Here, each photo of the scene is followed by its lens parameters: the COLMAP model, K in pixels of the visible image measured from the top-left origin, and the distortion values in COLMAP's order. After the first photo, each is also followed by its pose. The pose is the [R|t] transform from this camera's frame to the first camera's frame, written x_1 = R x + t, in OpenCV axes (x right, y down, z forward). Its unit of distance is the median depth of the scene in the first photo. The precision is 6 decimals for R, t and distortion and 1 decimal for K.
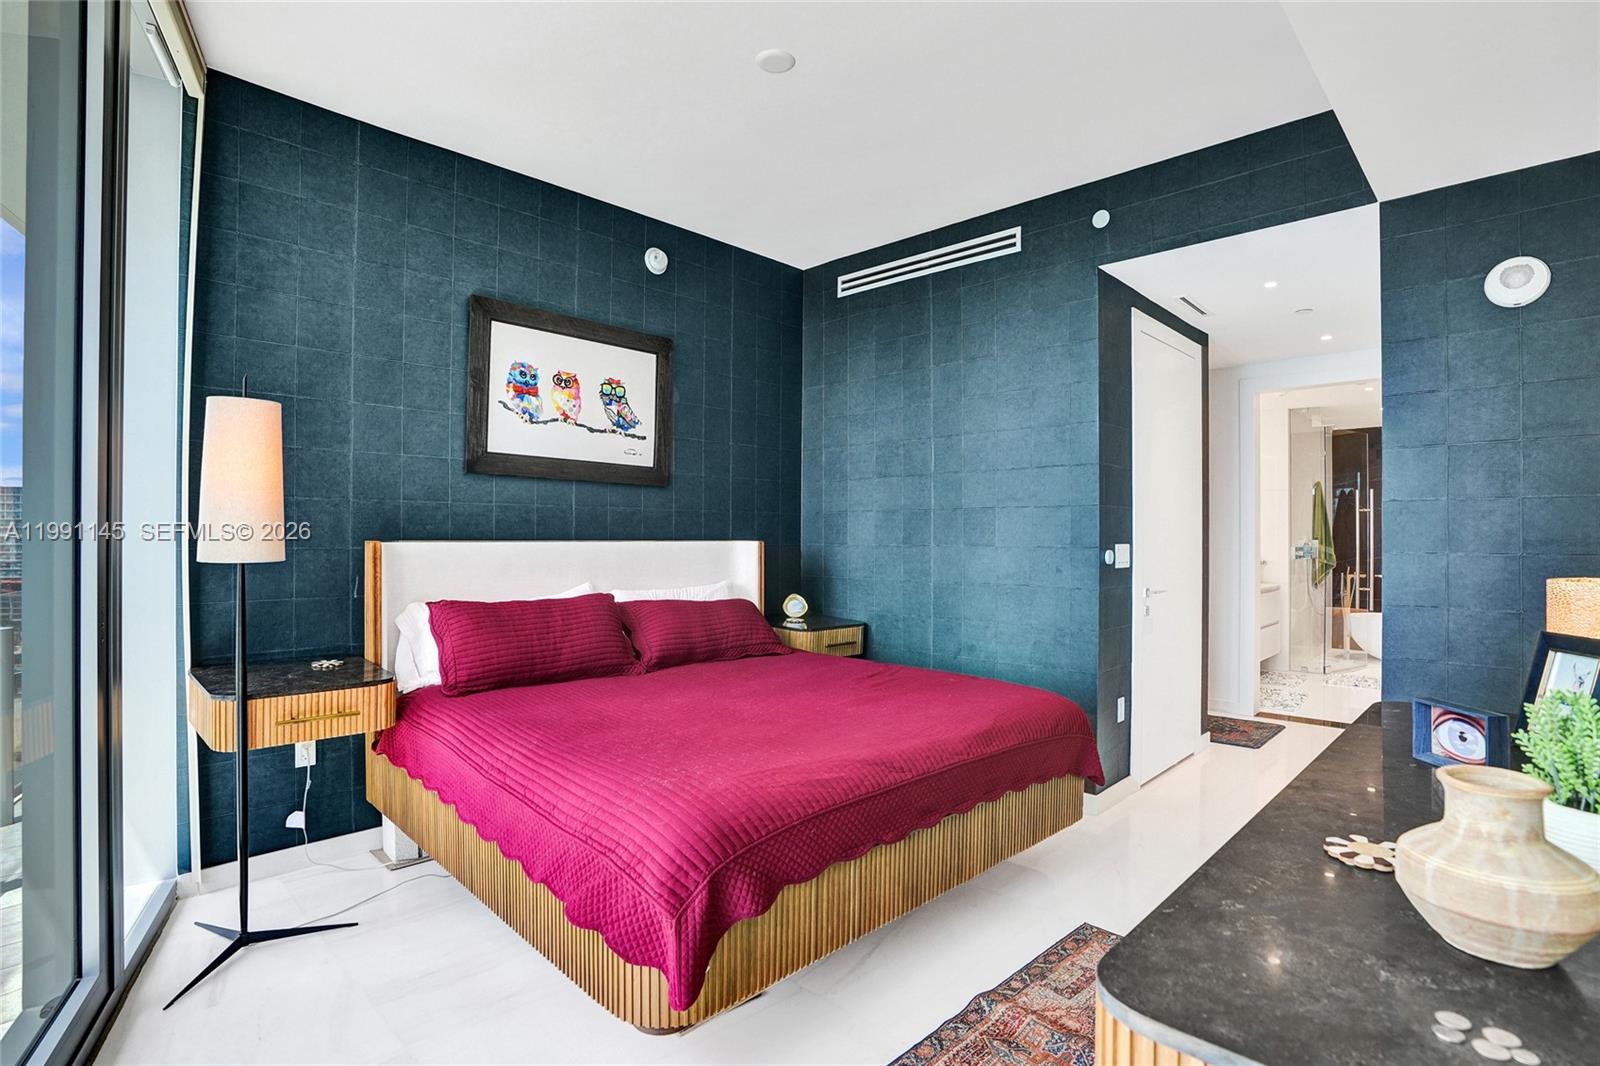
lens RADIAL K [[769.9, 0, 805.6], [0, 769.9, 525.7], [0, 0, 1]] dist [-0.067875, 0.026400]
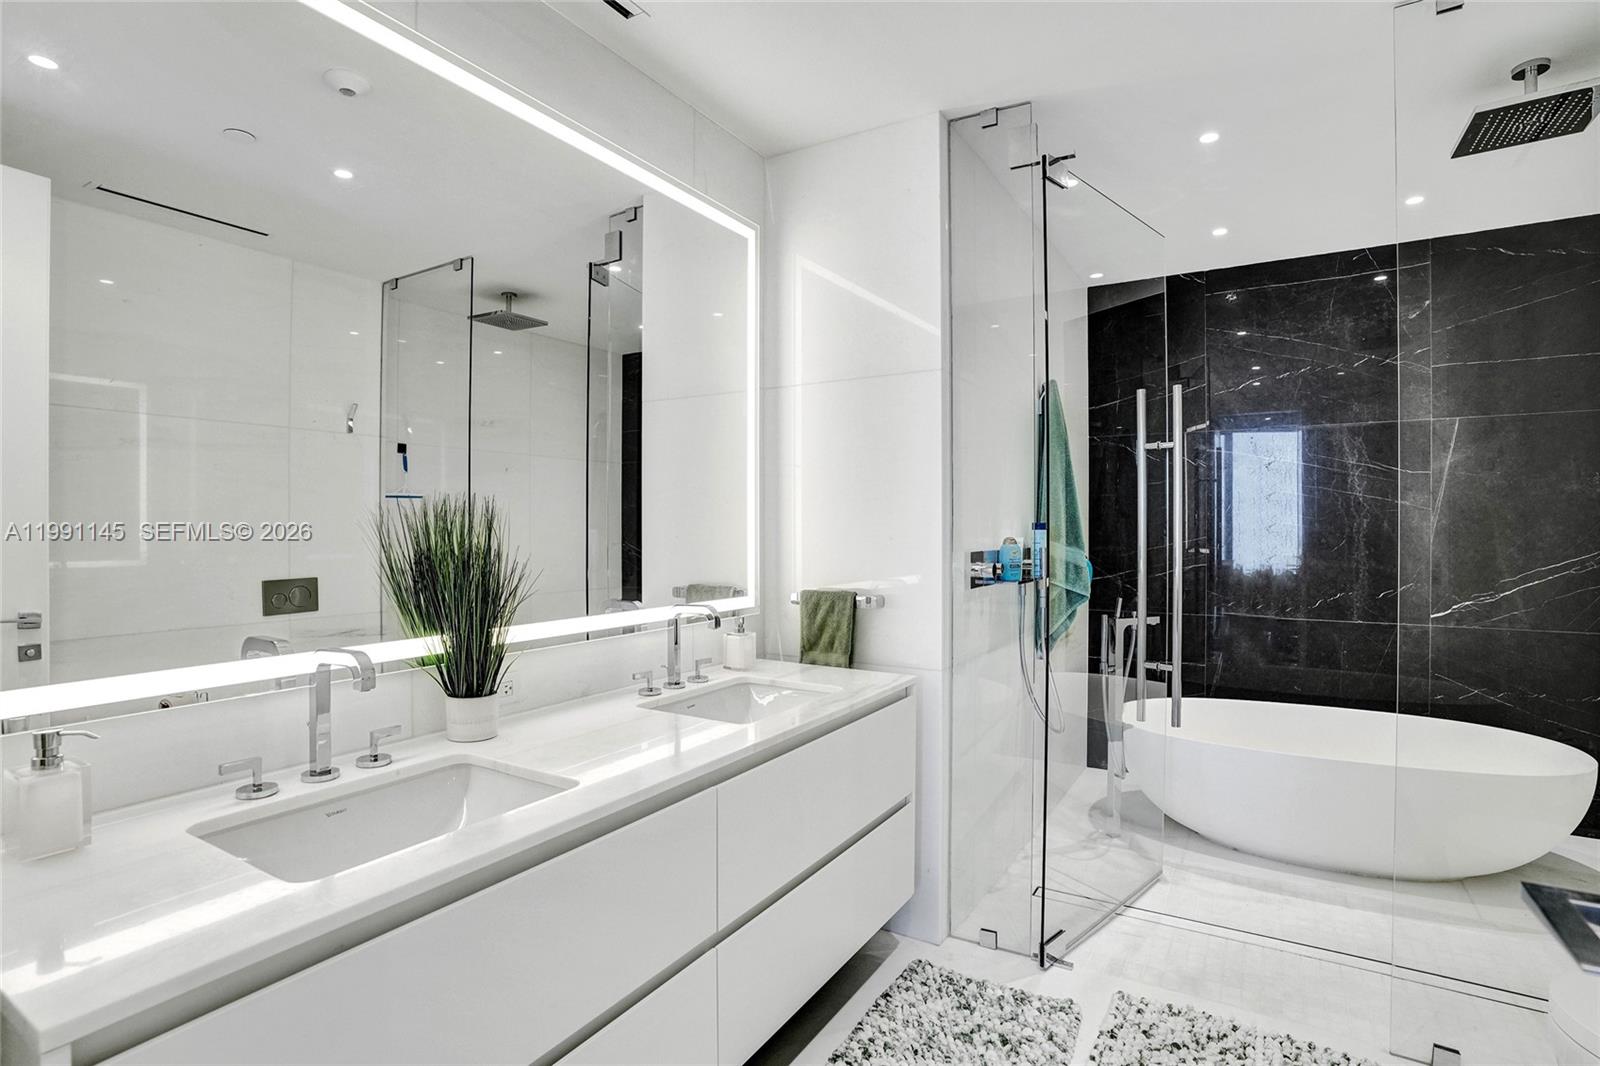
lens RADIAL K [[773.2, 0, 801.7], [0, 773.2, 548.2], [0, 0, 1]] dist [-0.067436, 0.026383]
pose [[0.973545, -0.016461, 0.227902, 0.478953], [0.009867, 0.999500, 0.030043, 0.015708], [-0.228282, -0.027000, 0.973220, 0.657549]]
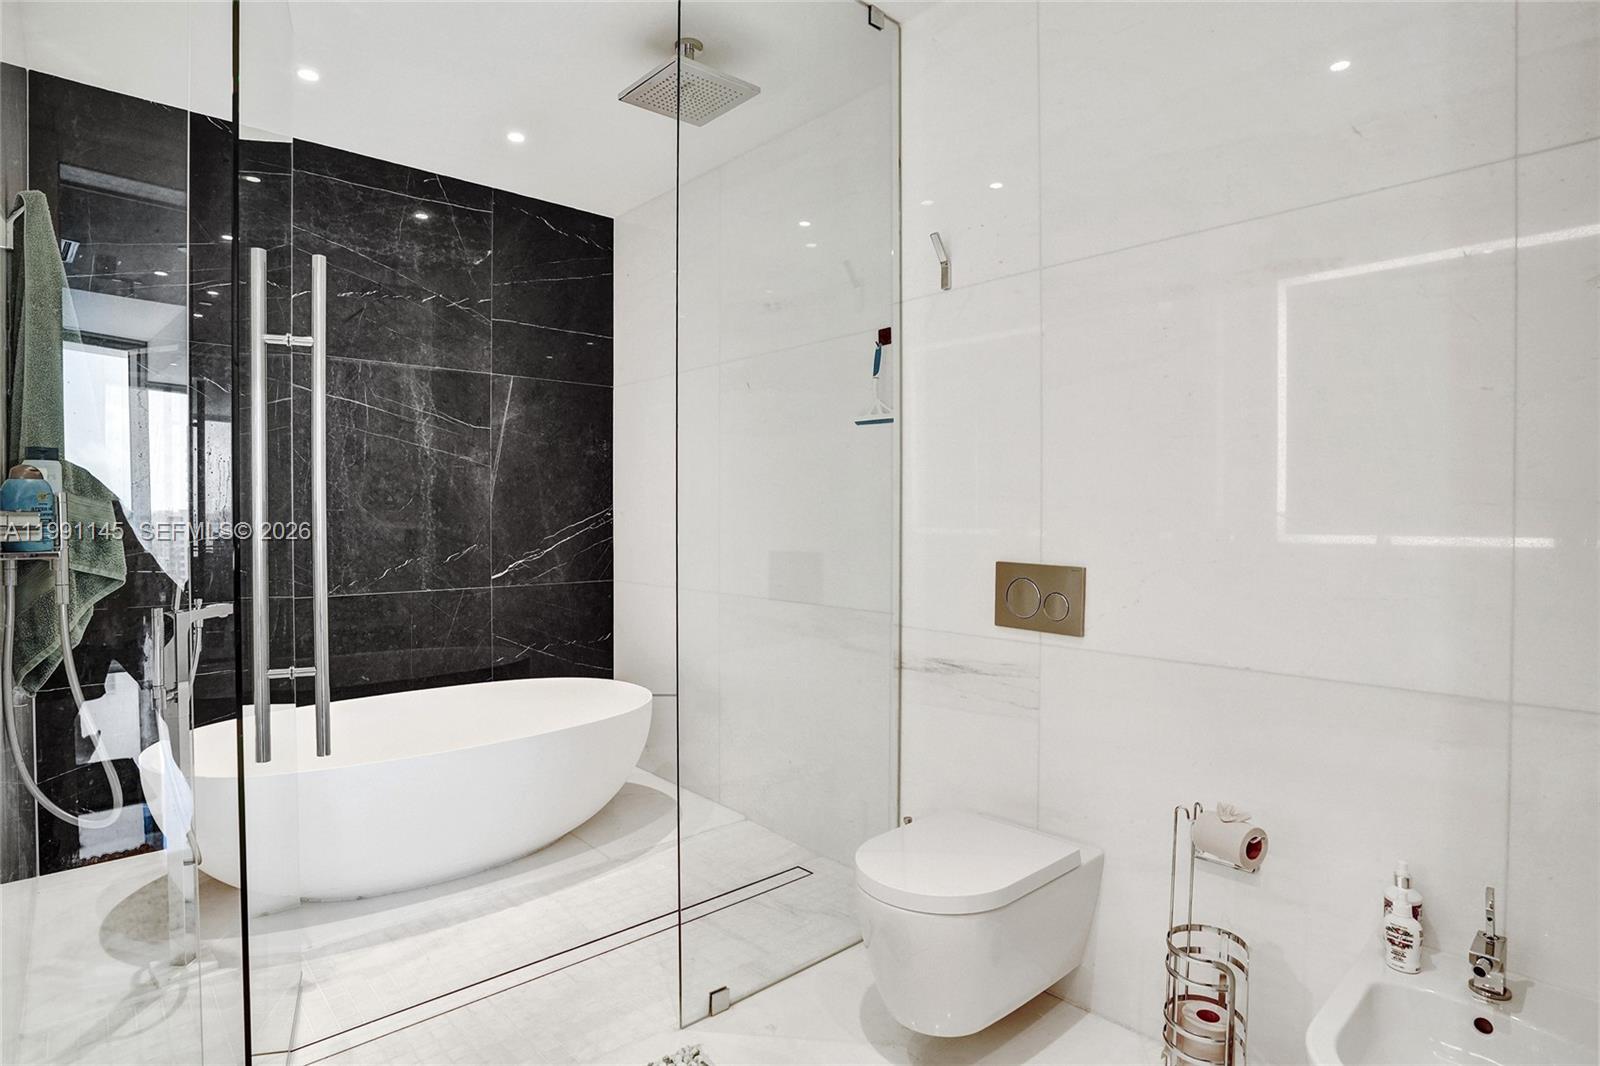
lens RADIAL K [[840.4, 0, 797.7], [0, 840.4, 531.4], [0, 0, 1]] dist [-0.073214, 0.035860]
pose [[0.052255, -0.027482, 0.998256, 0.475465], [-0.004689, 0.999604, 0.027764, 0.031799], [-0.998623, -0.006132, 0.052106, 0.796365]]
